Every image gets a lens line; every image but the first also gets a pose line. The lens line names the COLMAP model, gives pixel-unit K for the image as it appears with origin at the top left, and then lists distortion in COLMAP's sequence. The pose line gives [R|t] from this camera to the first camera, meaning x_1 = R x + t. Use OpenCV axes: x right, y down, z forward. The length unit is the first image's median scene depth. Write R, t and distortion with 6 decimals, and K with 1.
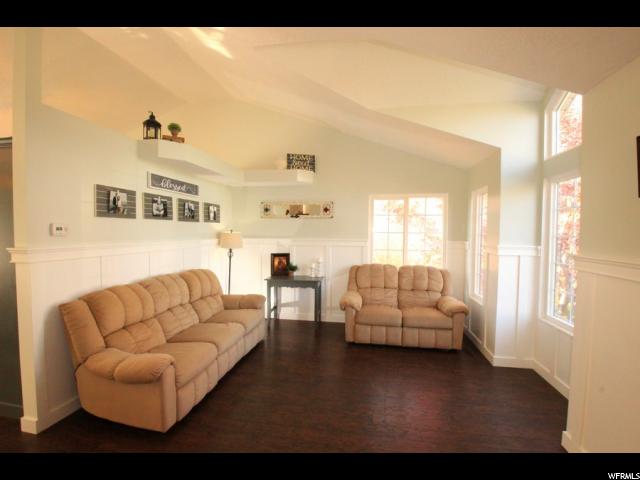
lens RADIAL K [[300.6, 0, 320.0], [0, 300.6, 240.0], [0, 0, 1]] dist [-0.000533, -0.025388]
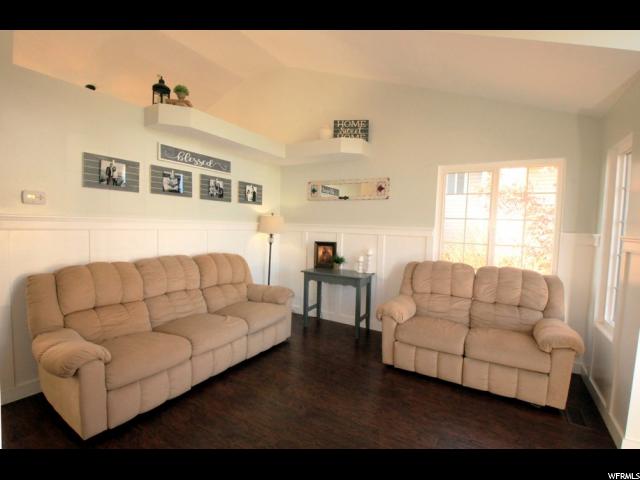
lens RADIAL K [[300.6, 0, 320.0], [0, 300.6, 240.0], [0, 0, 1]] dist [-0.000533, -0.025388]
pose [[0.934426, 0.041084, -0.353779, 0.193038], [-0.036567, 0.999142, 0.019446, 0.029780], [0.354274, -0.005234, 0.935127, 0.264749]]
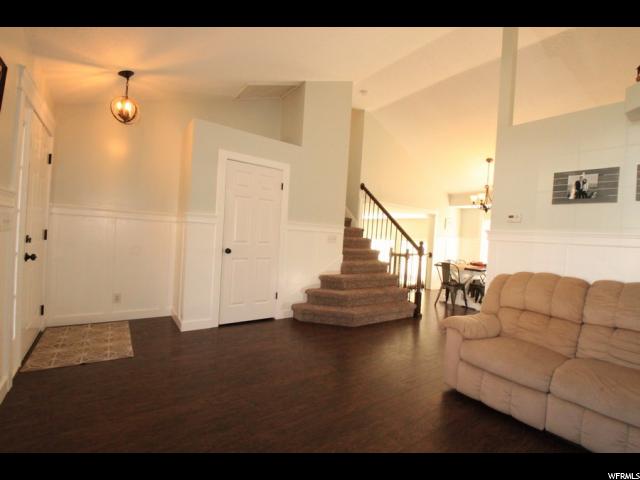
lens RADIAL K [[300.6, 0, 320.0], [0, 300.6, 240.0], [0, 0, 1]] dist [-0.000533, -0.025388]
pose [[-0.685335, 0.016910, -0.728031, 0.375969], [-0.043954, 0.996947, 0.064533, 0.009347], [0.726900, 0.076227, -0.682500, 0.769398]]
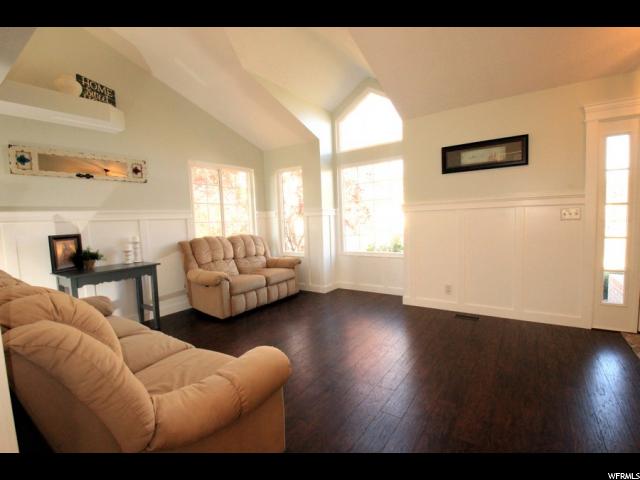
lens RADIAL K [[300.6, 0, 320.0], [0, 300.6, 240.0], [0, 0, 1]] dist [-0.000533, -0.025388]
pose [[0.400554, -0.080921, 0.912693, -0.601541], [0.065392, 0.996077, 0.059616, 0.067818], [-0.913937, 0.035803, 0.404274, 0.366439]]
